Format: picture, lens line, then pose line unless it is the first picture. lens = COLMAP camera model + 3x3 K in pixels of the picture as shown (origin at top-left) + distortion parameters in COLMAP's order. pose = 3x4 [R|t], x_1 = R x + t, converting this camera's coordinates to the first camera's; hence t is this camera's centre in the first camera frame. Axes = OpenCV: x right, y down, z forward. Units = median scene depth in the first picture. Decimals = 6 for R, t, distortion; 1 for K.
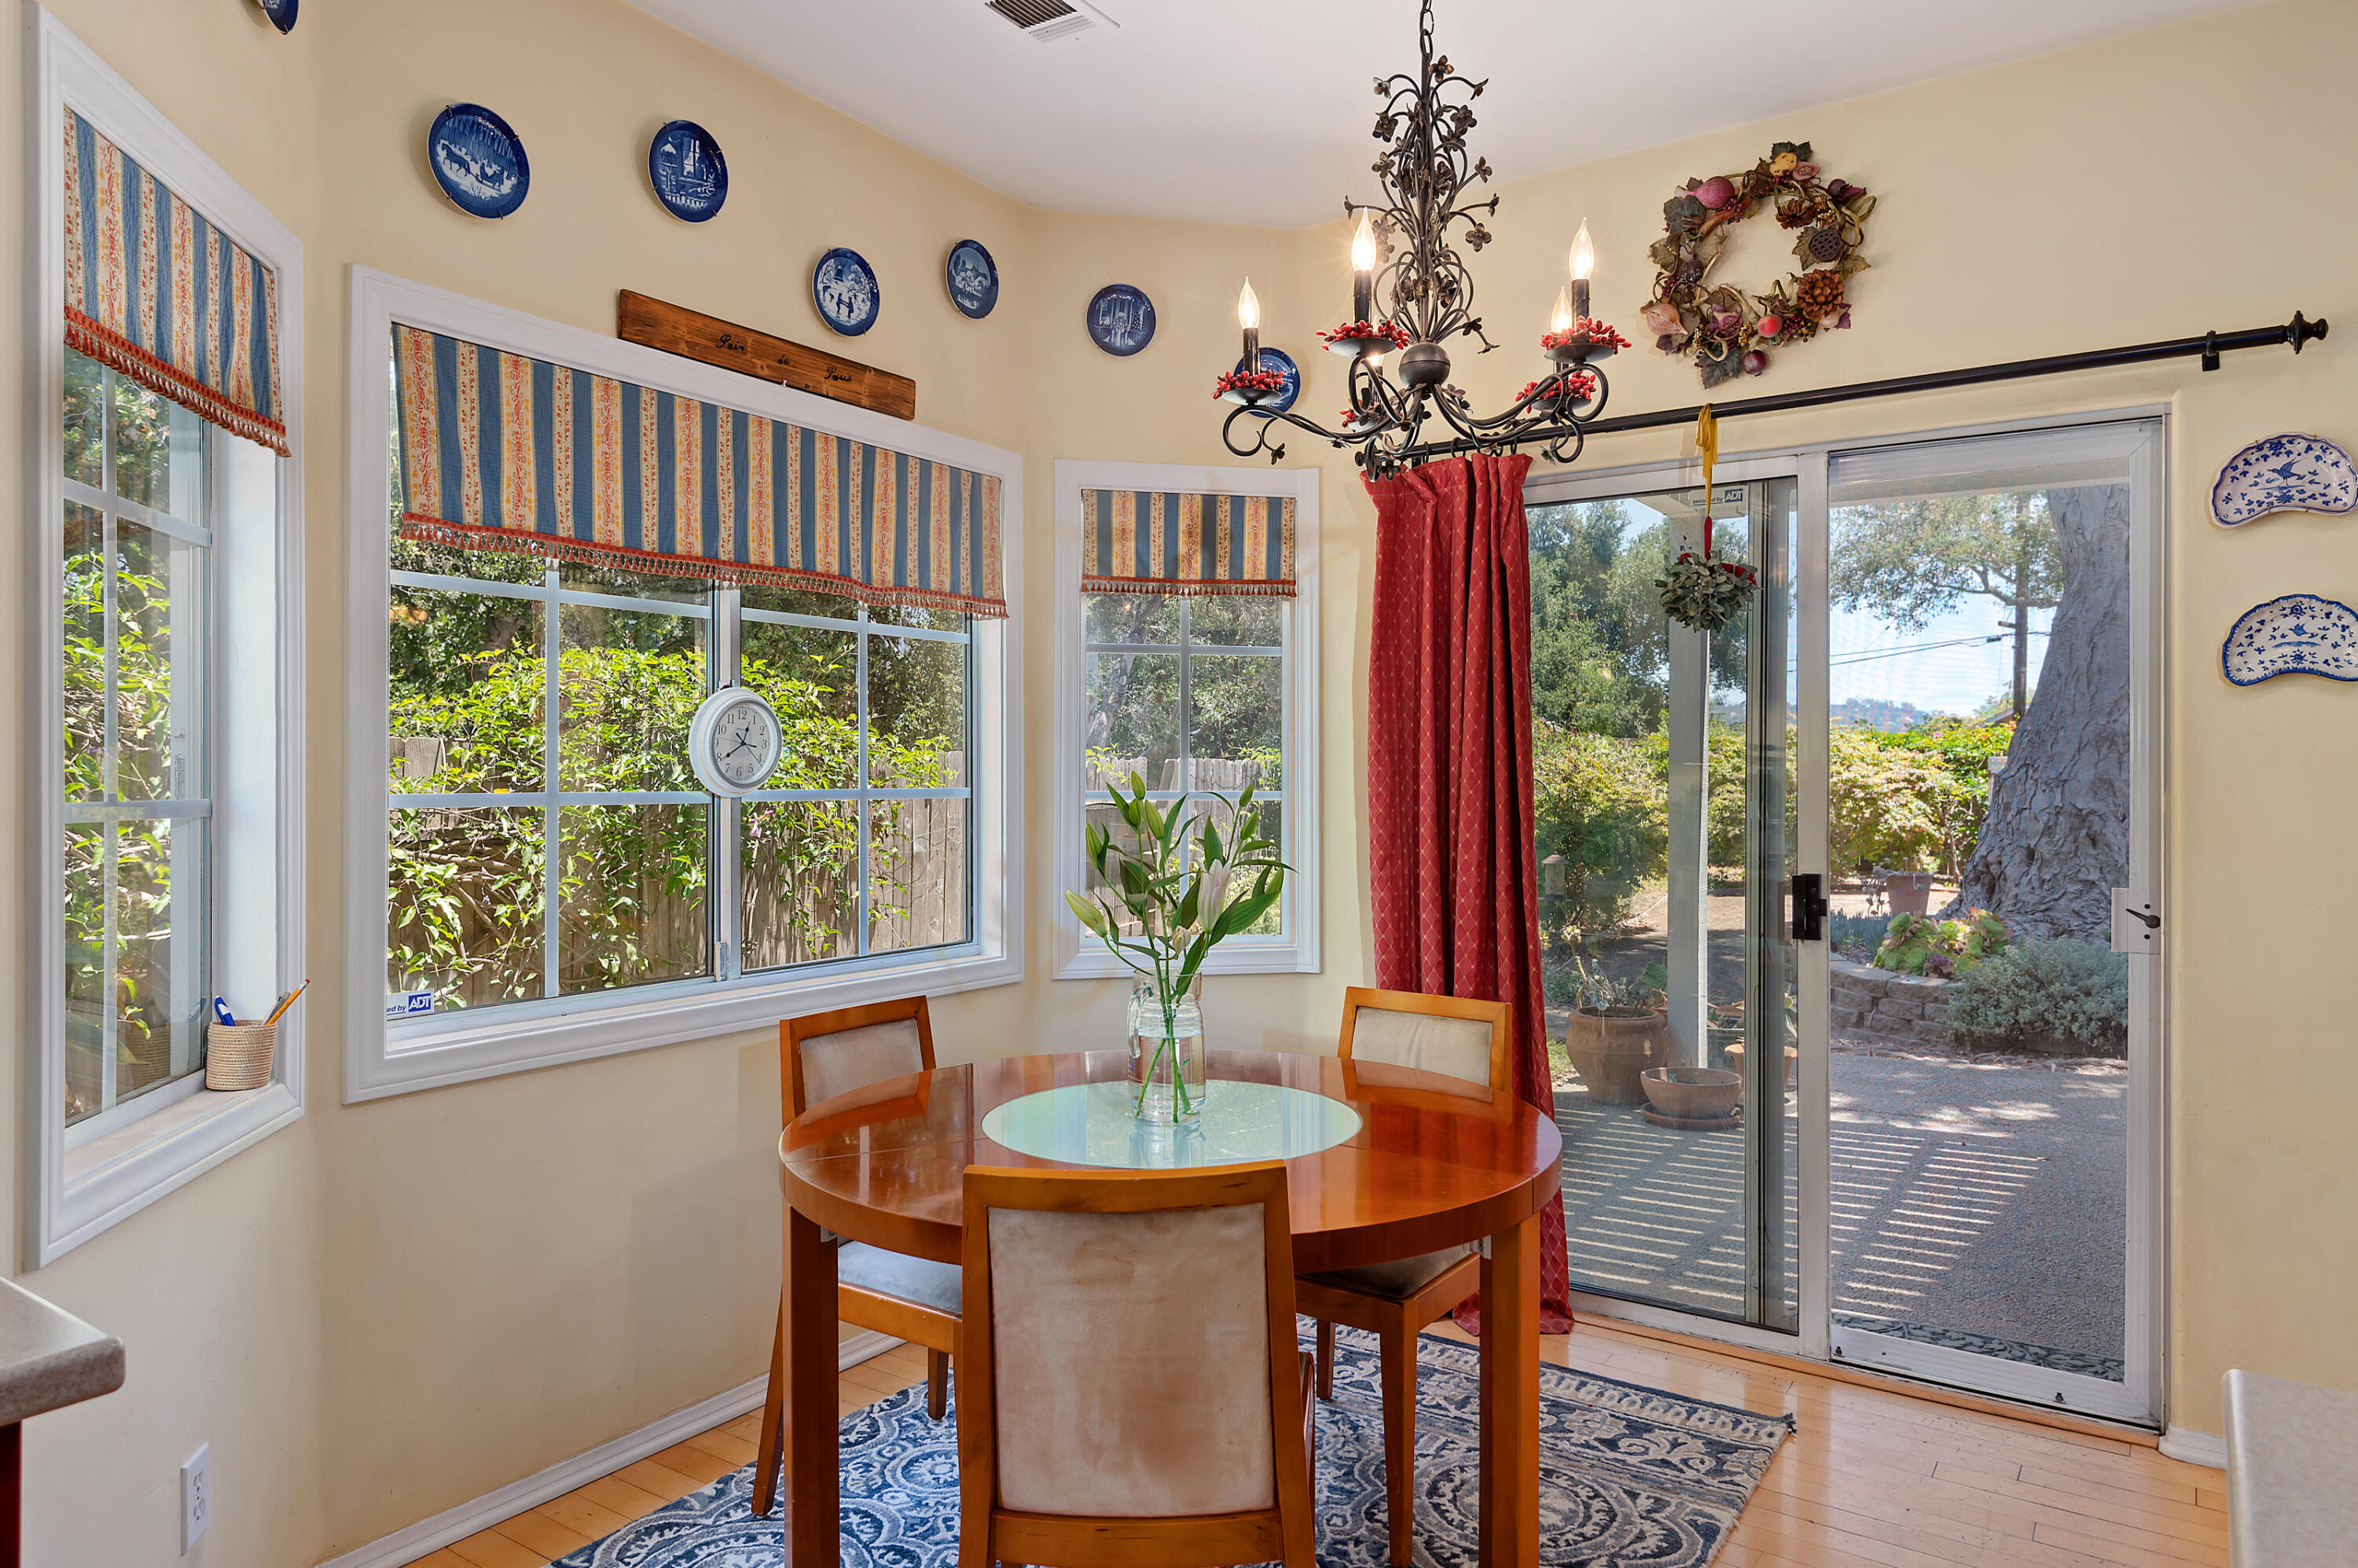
lens RADIAL K [[1464.9, 0, 1195.3], [0, 1464.9, 776.2], [0, 0, 1]] dist [0.027211, -0.010215]
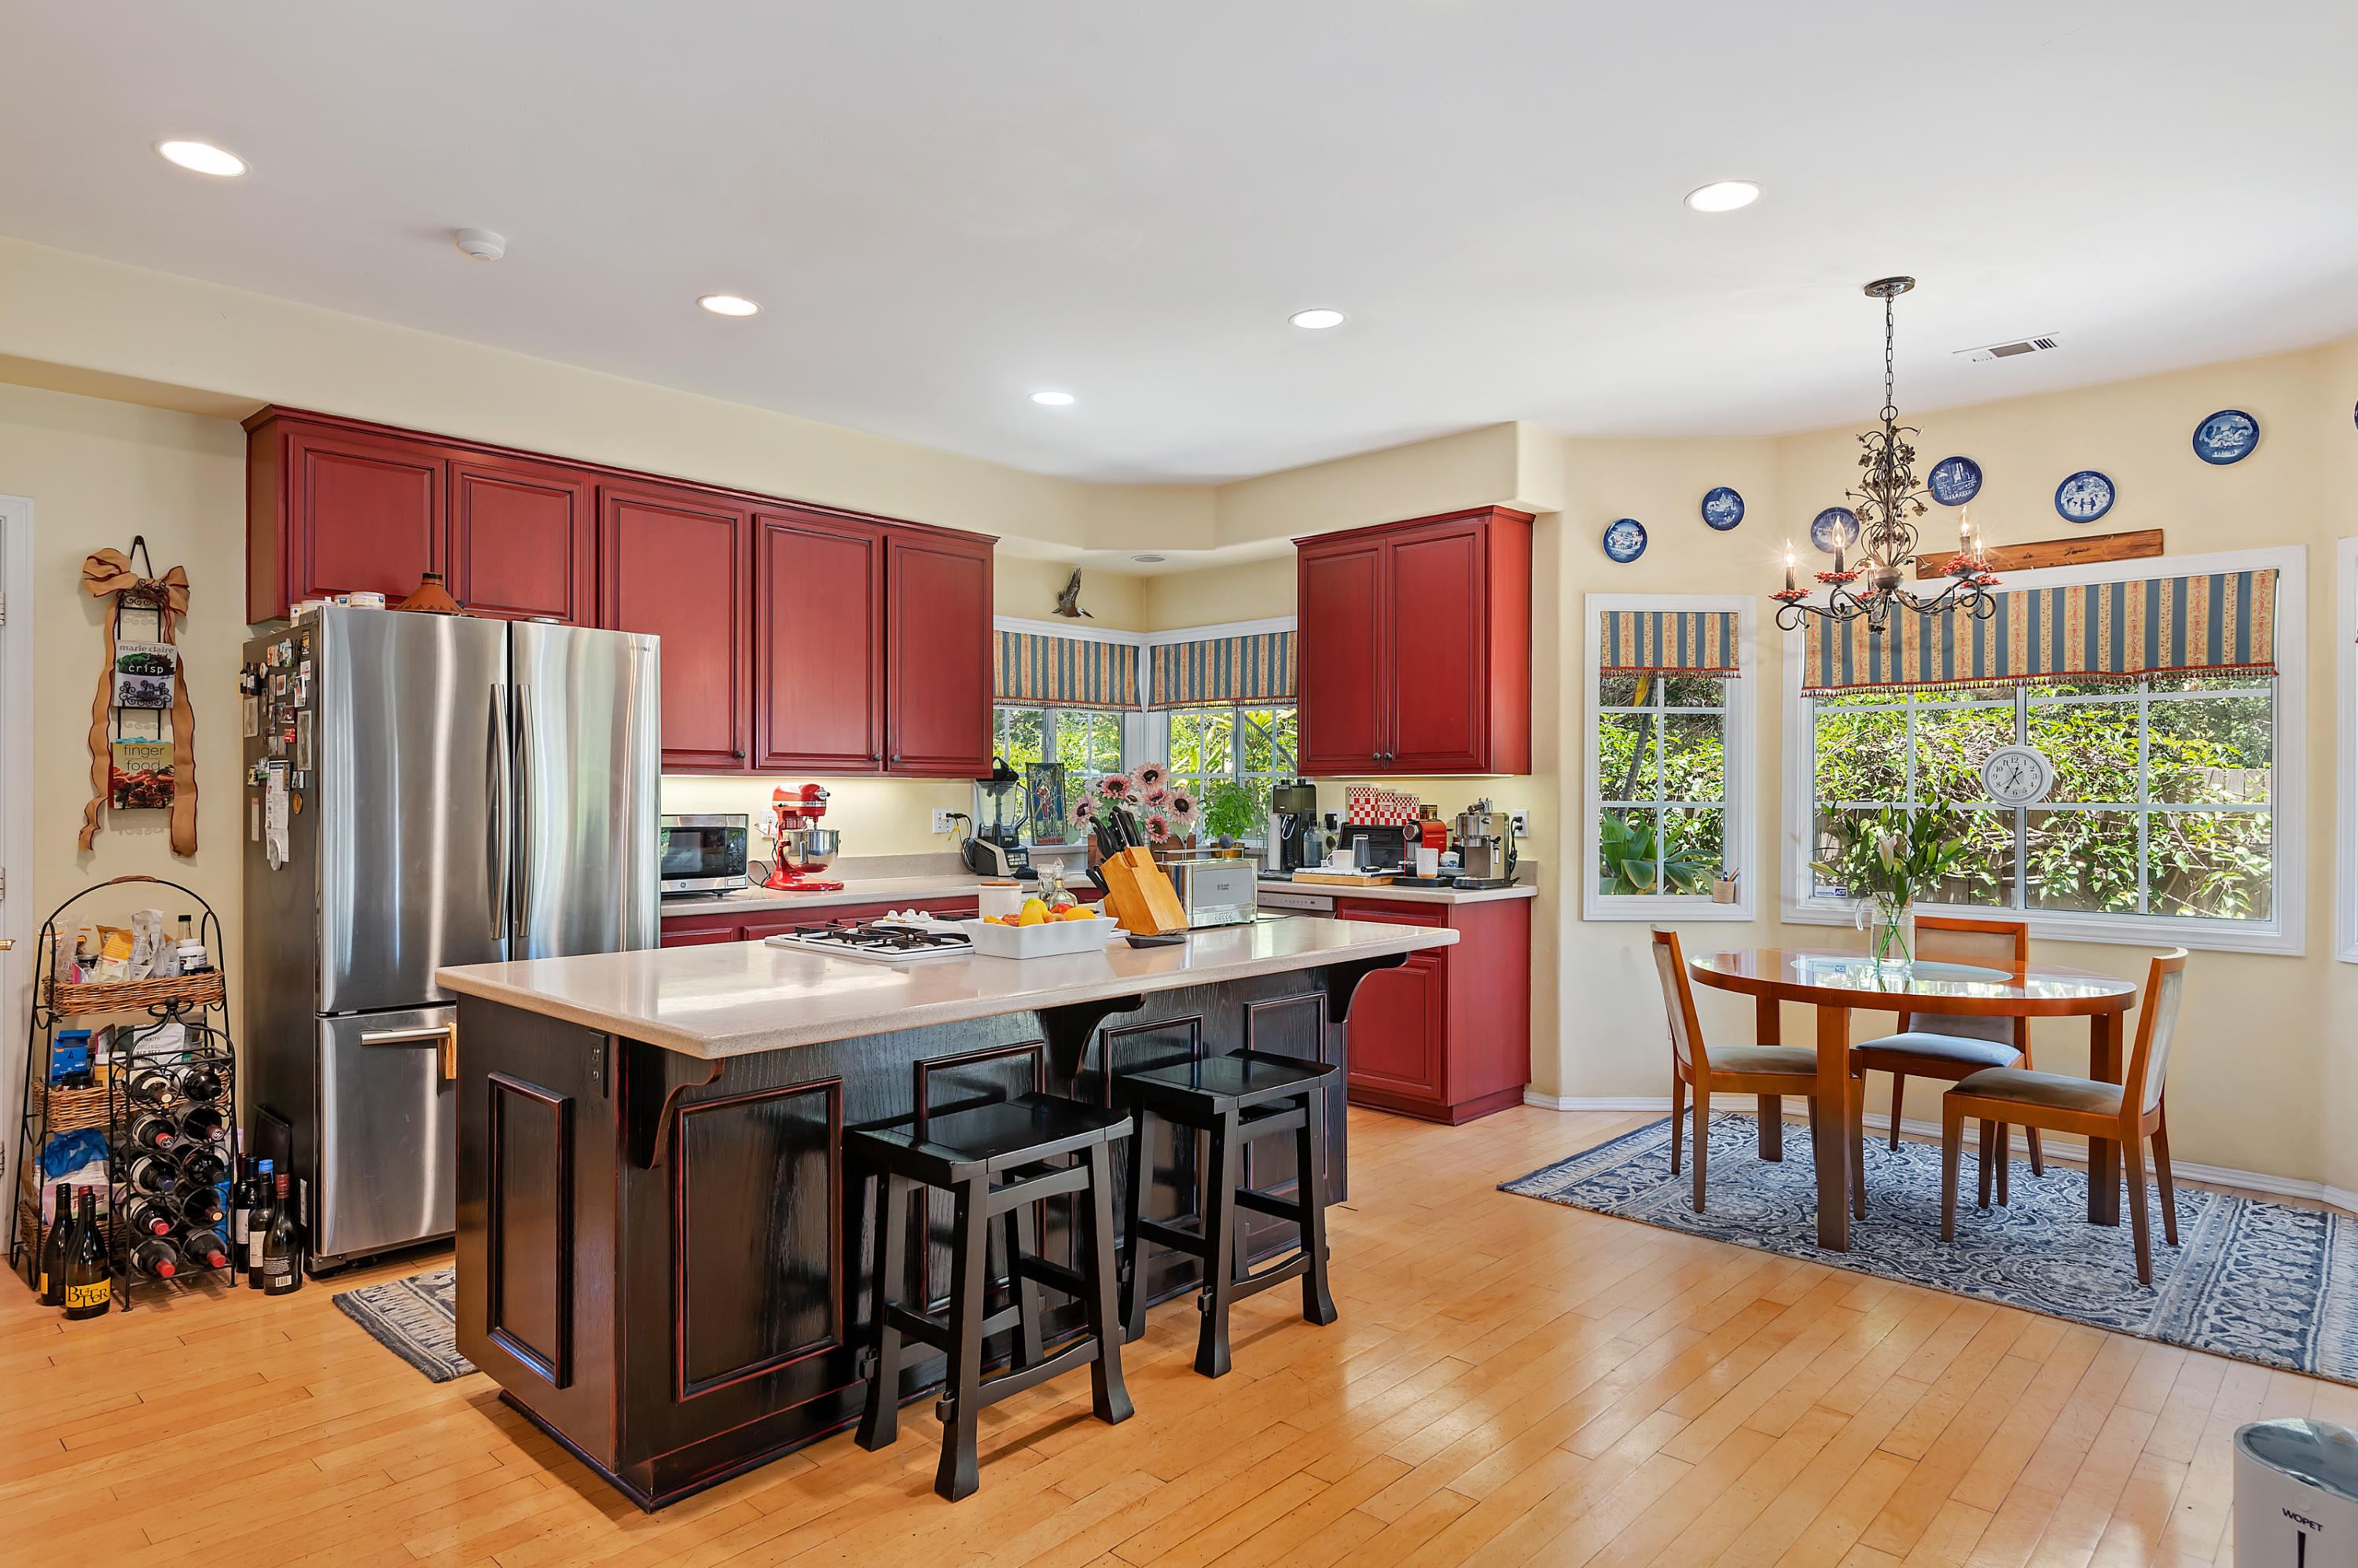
lens RADIAL K [[1344.1, 0, 1179.7], [0, 1344.1, 797.2], [0, 0, 1]] dist [0.002617, 0.000818]
pose [[-0.161283, -0.001669, -0.986907, 1.492824], [-0.005674, 0.999984, -0.000764, 0.009840], [0.986892, 0.005477, -0.161290, 0.273632]]
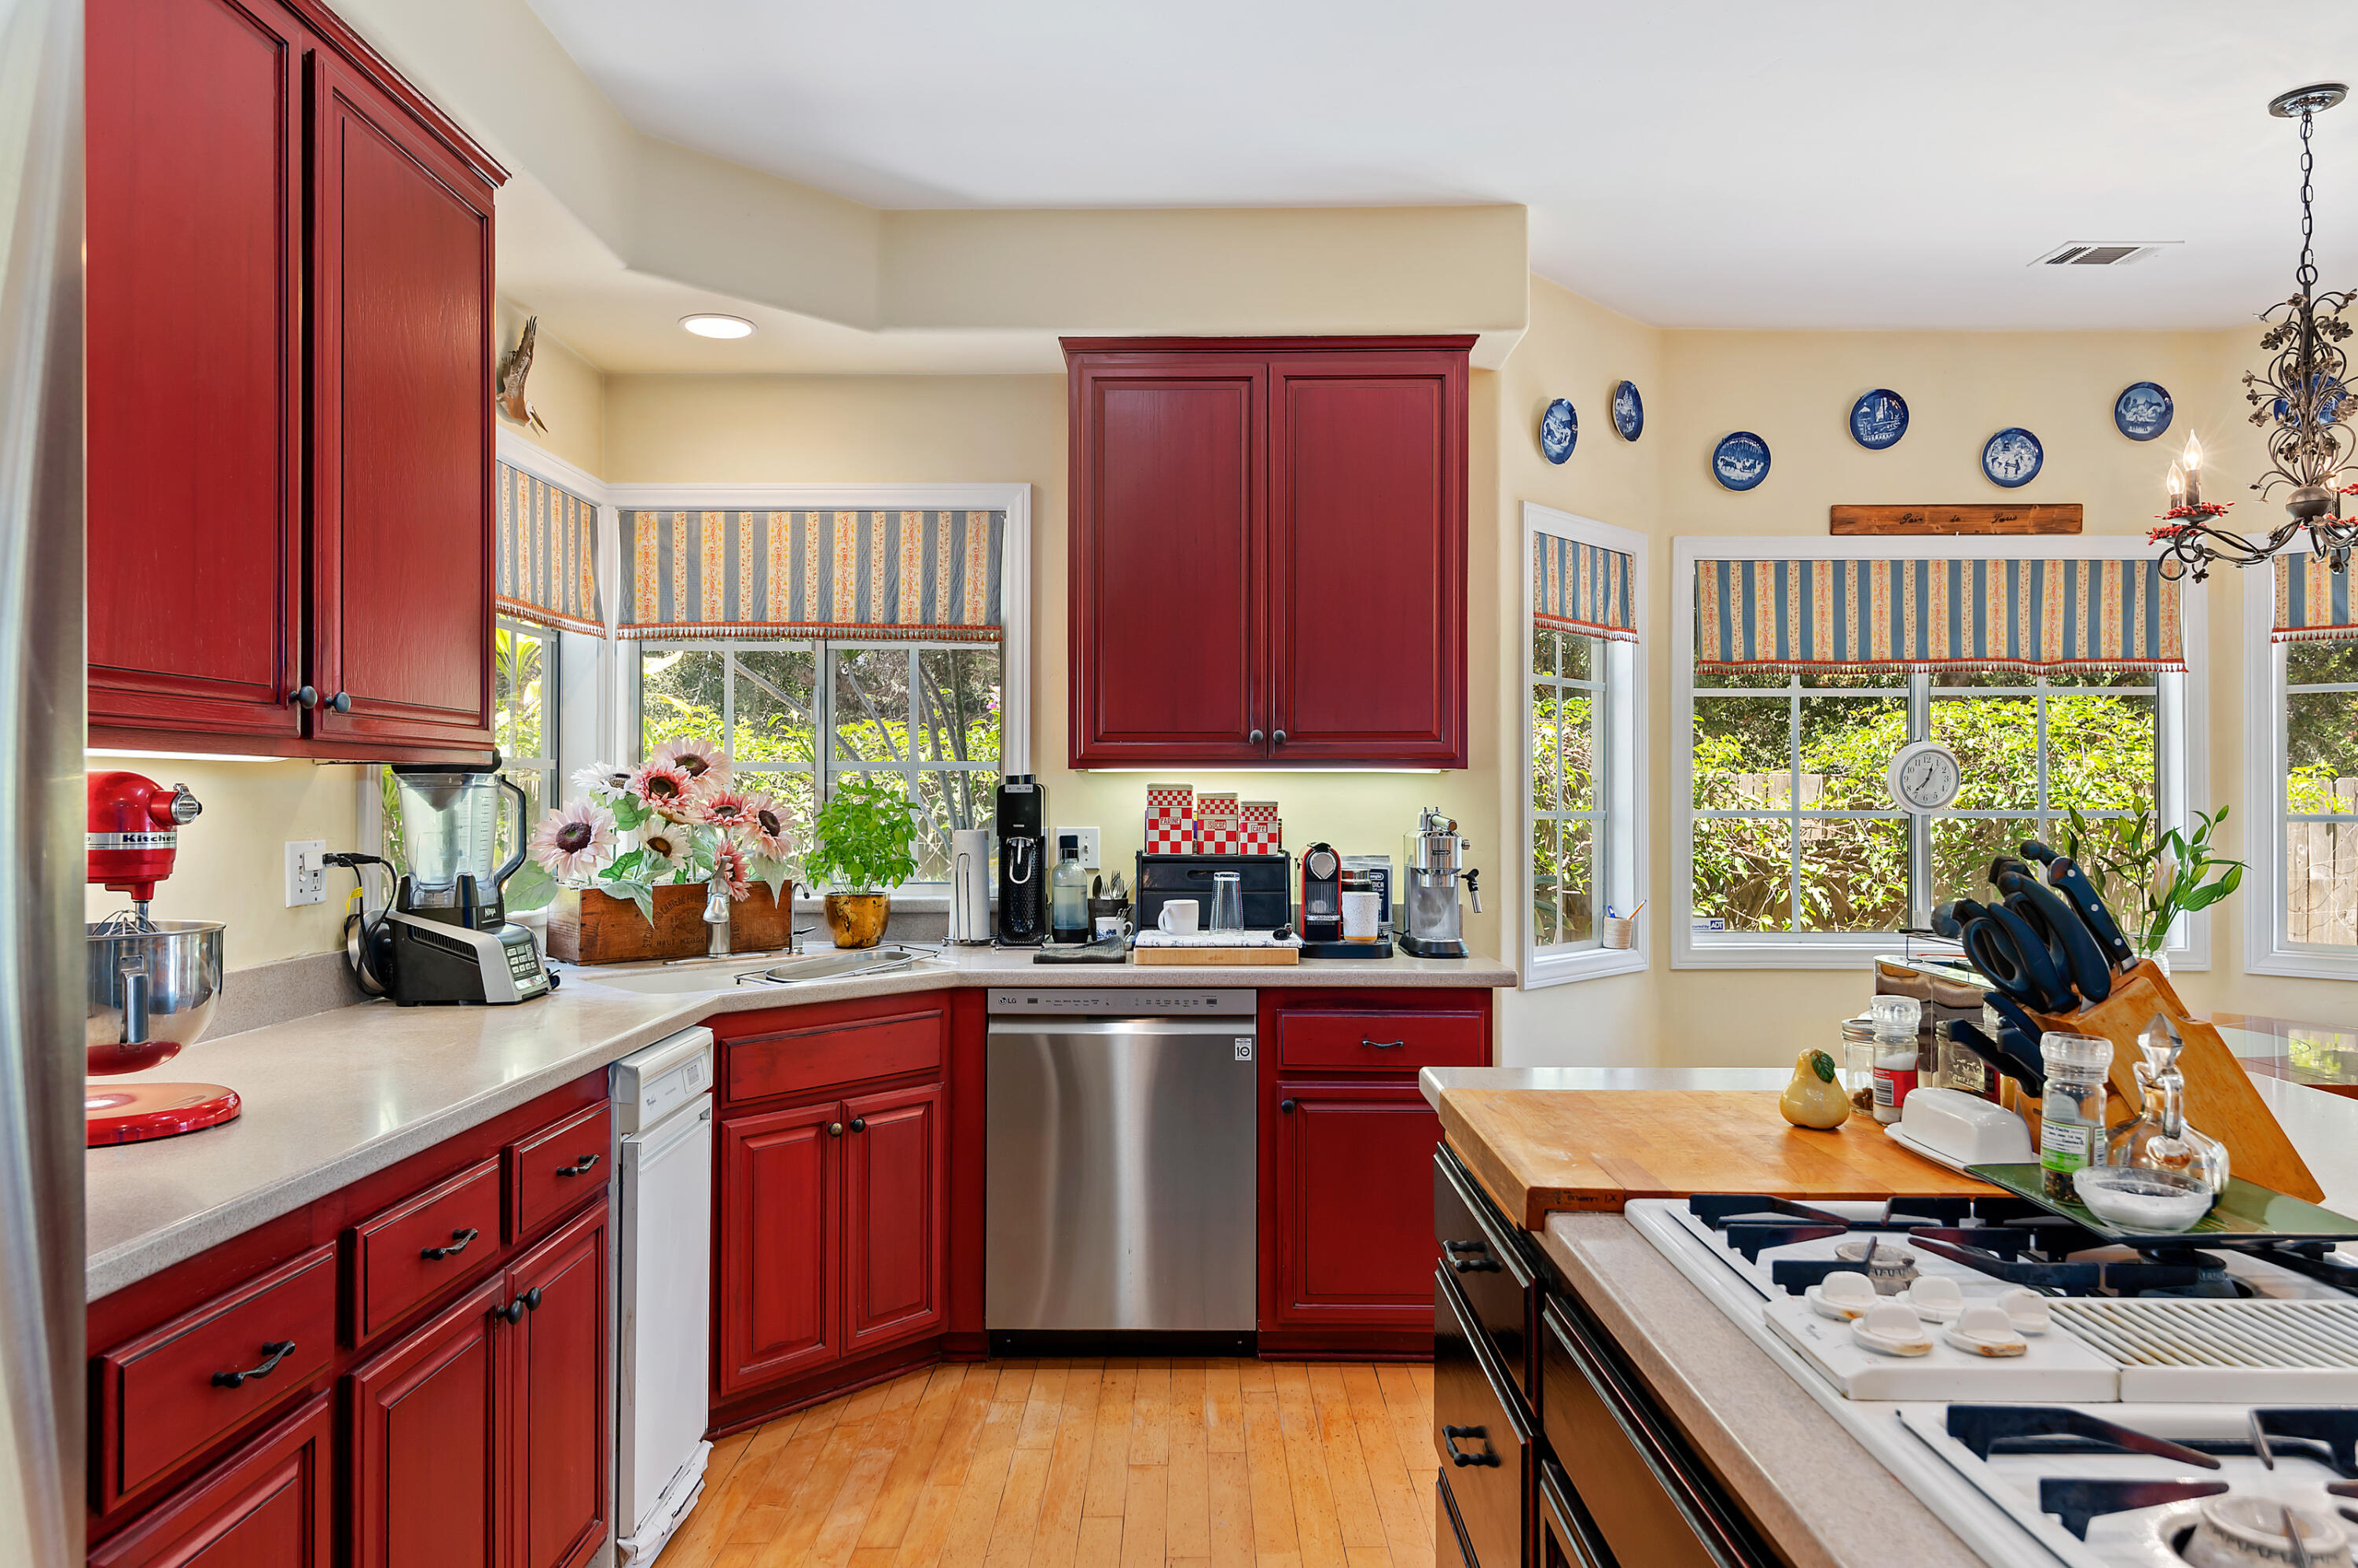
lens RADIAL K [[1464.9, 0, 1184.1], [0, 1464.9, 788.1], [0, 0, 1]] dist [0.027211, -0.010215]
pose [[0.557726, -0.008422, -0.829982, 0.529744], [-0.001290, 0.999939, -0.011014, 0.004815], [0.830024, 0.007214, 0.557681, -0.480392]]
